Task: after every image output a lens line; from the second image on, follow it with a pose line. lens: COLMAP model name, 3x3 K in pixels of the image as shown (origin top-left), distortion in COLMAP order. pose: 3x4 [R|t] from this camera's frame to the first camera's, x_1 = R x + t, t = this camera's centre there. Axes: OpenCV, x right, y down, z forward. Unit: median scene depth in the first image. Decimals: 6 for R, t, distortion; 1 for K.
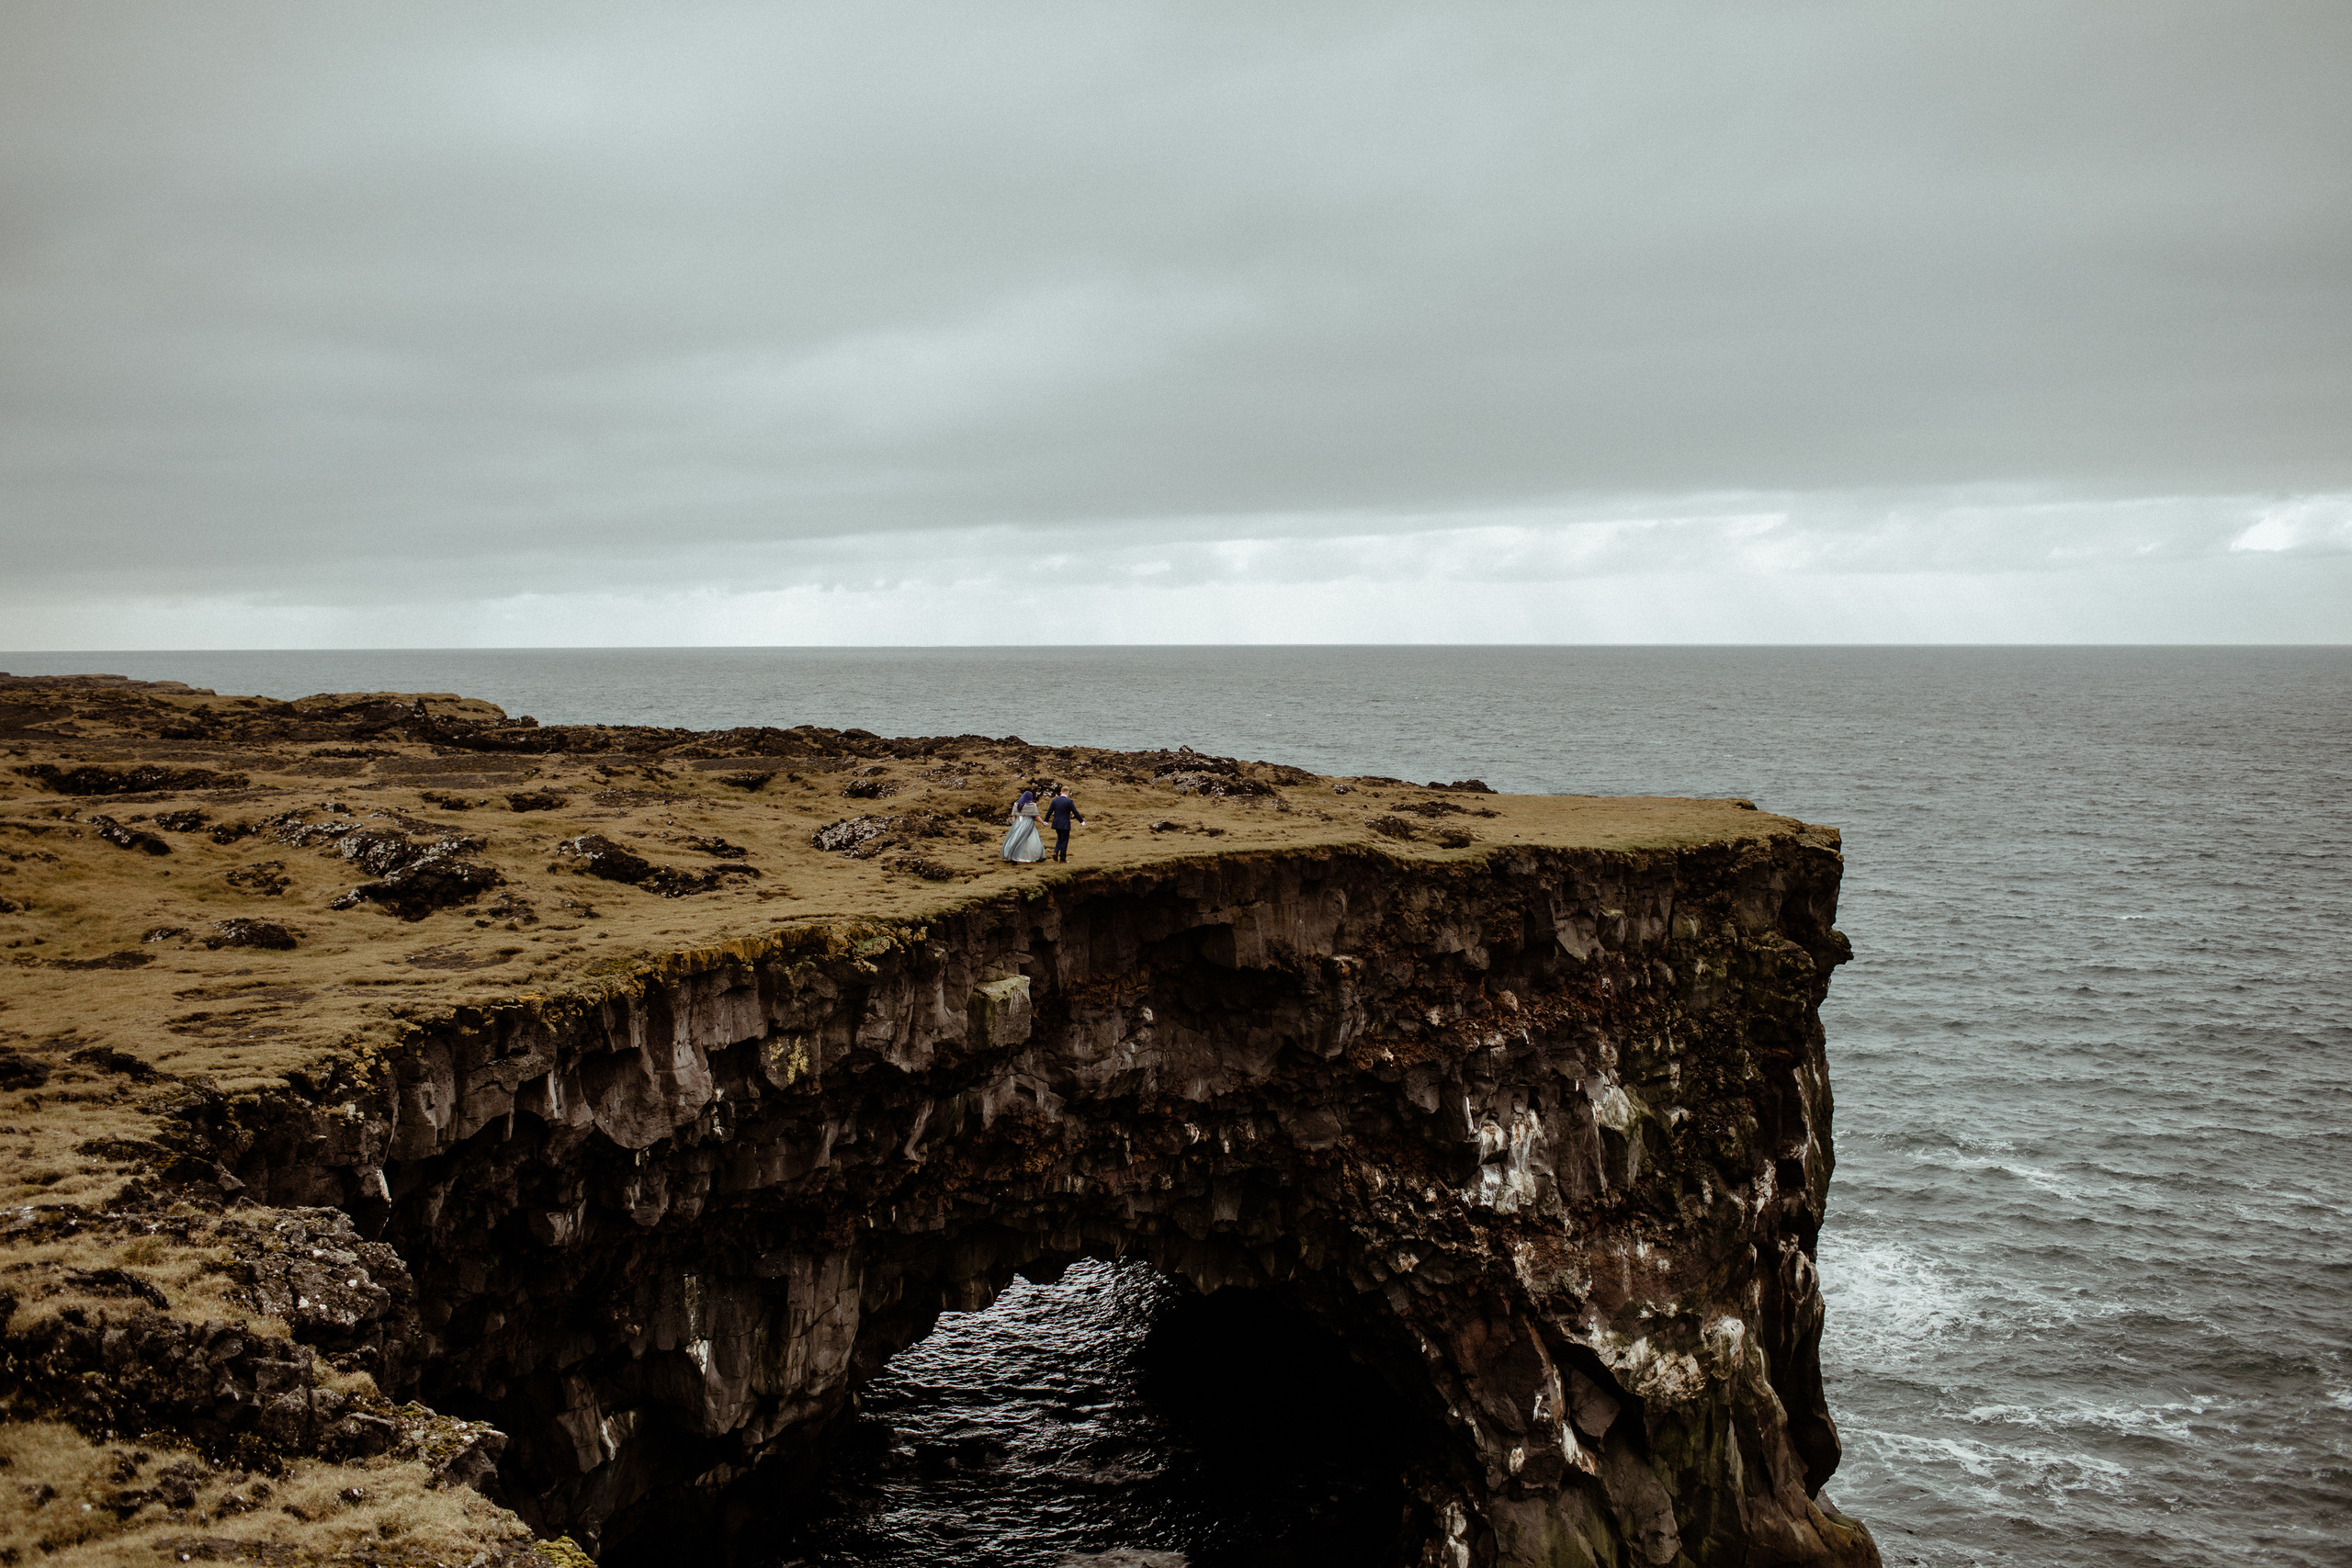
lens RADIAL K [[2260.8, 0, 1174.8], [0, 2260.8, 776.6], [0, 0, 1]] dist [-0.102835, 0.124715]
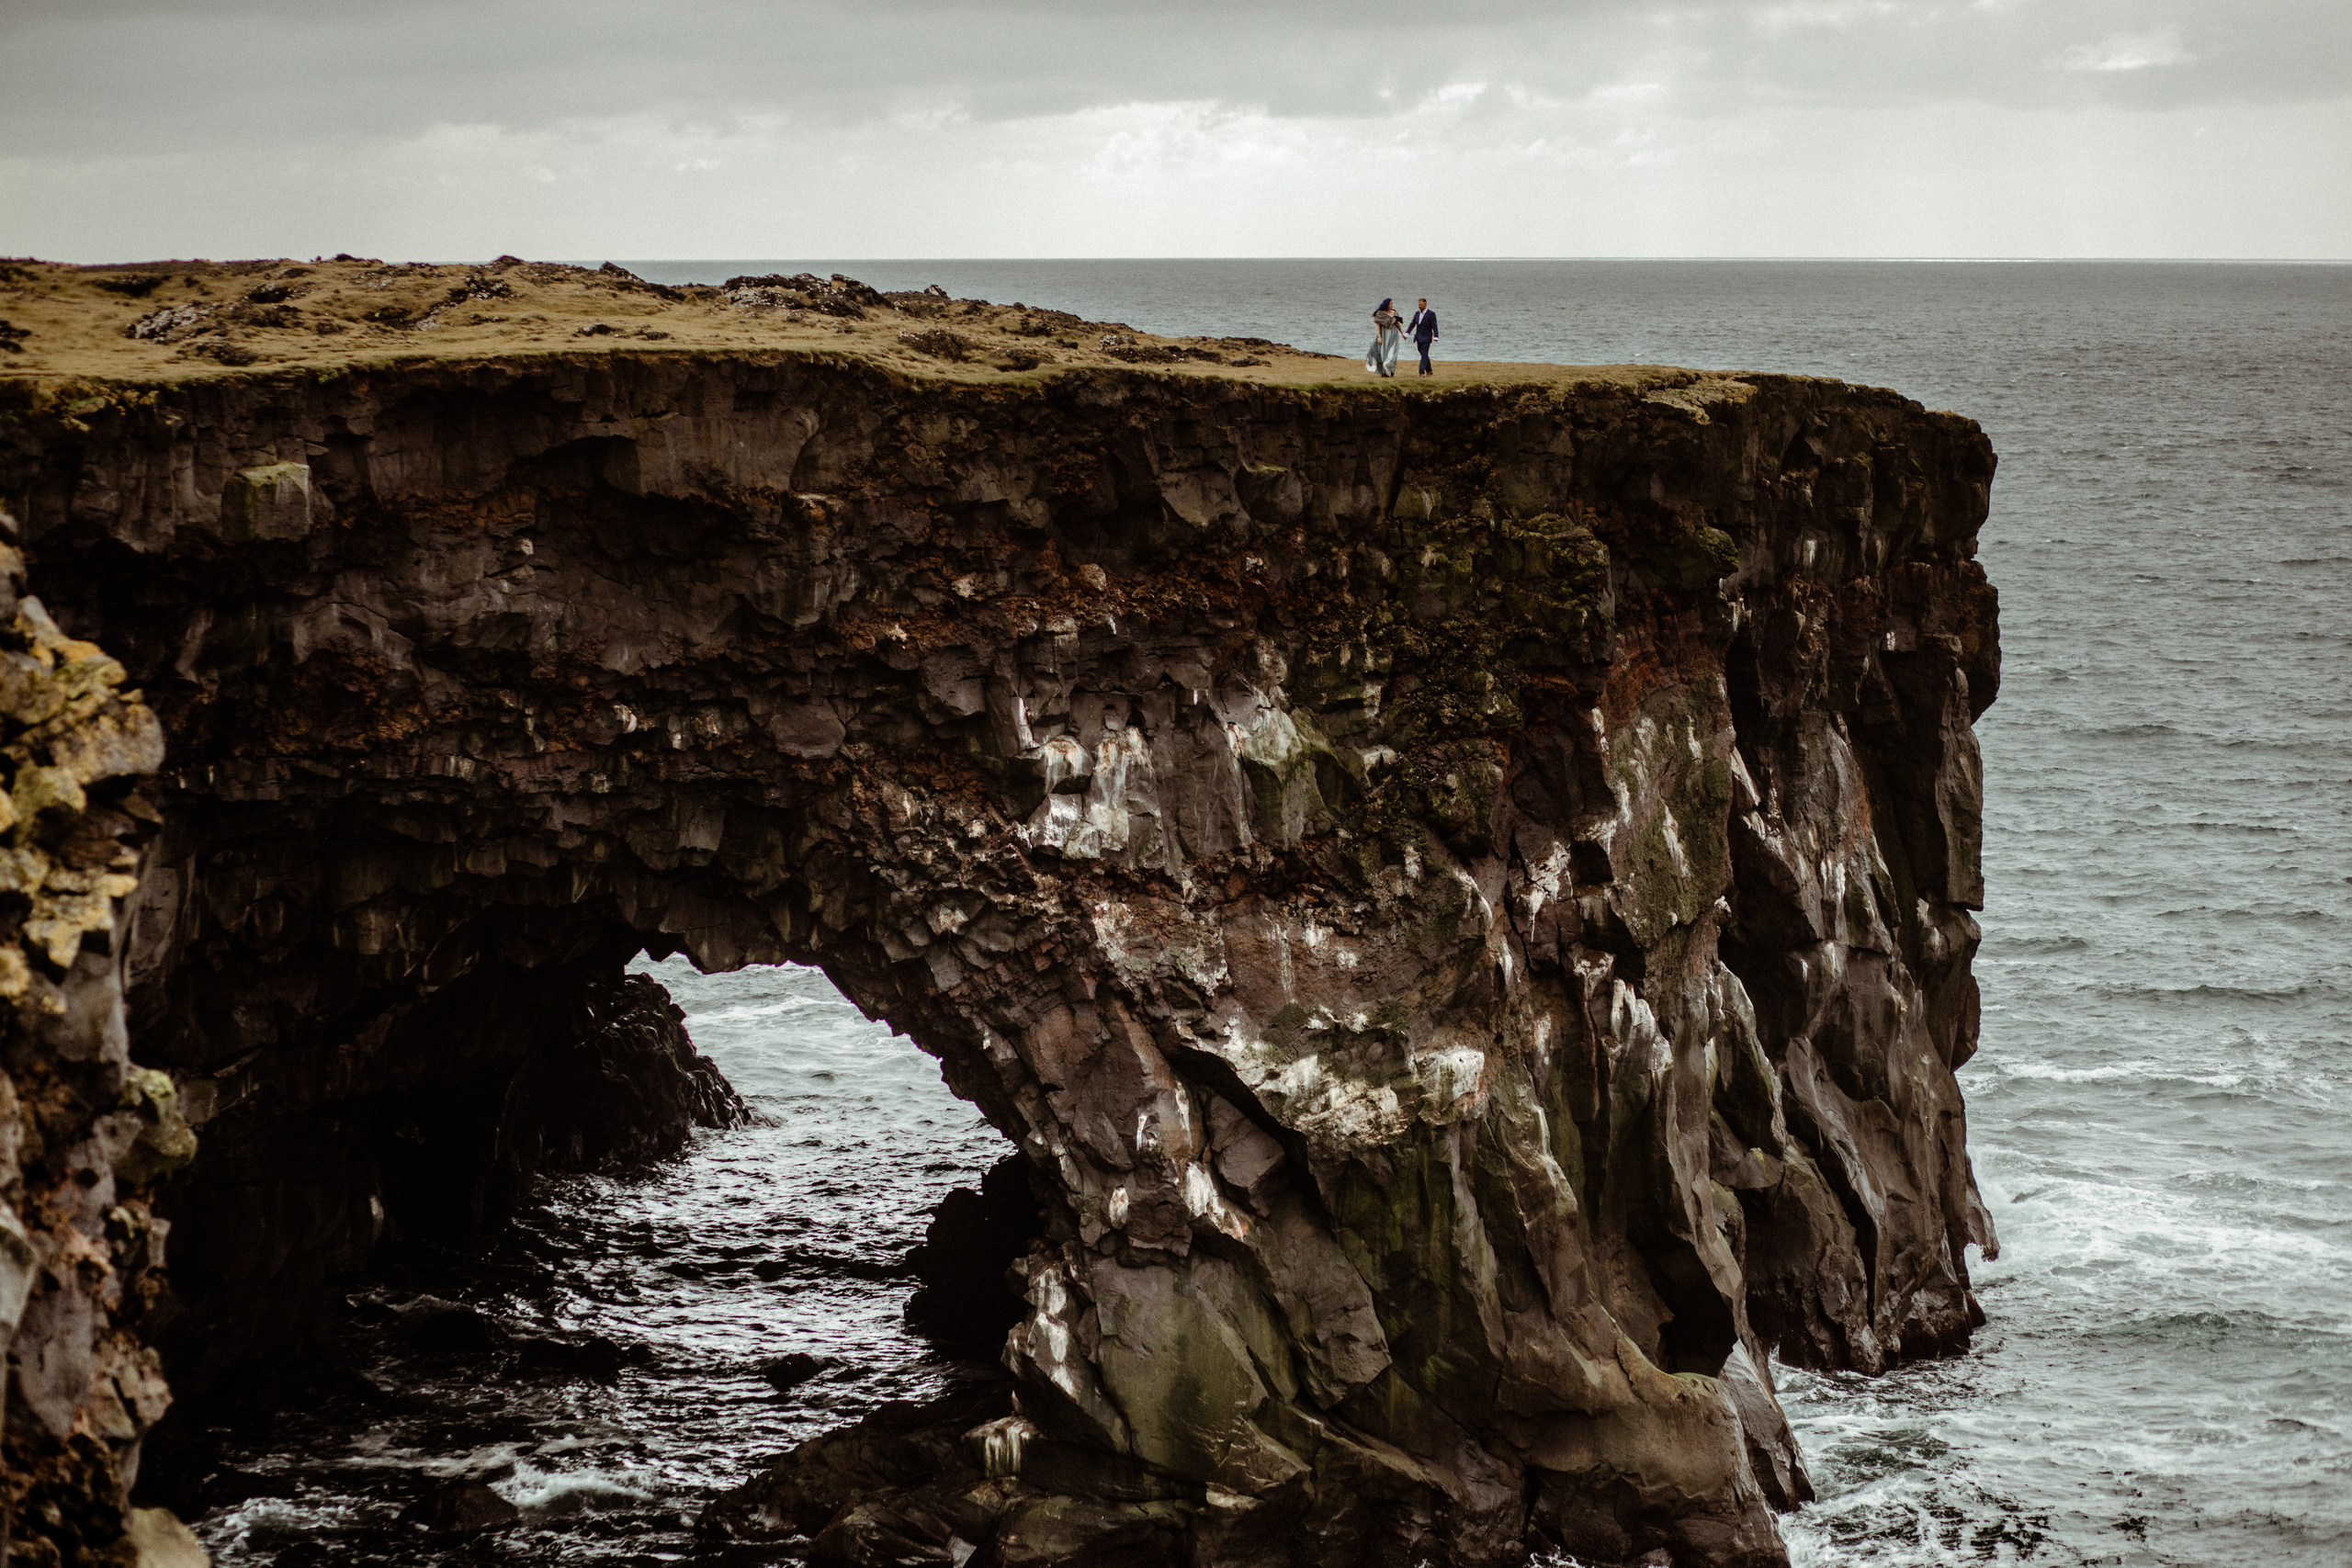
lens RADIAL K [[5635.8, 0, 1176.0], [0, 5635.8, 784.0], [0, 0, 1]] dist [-0.110533, -0.901767]
pose [[0.987017, 0.016004, -0.159813, 0.472147], [-0.010241, 0.999269, 0.036822, 0.098086], [0.160286, -0.034707, 0.986460, -0.841465]]
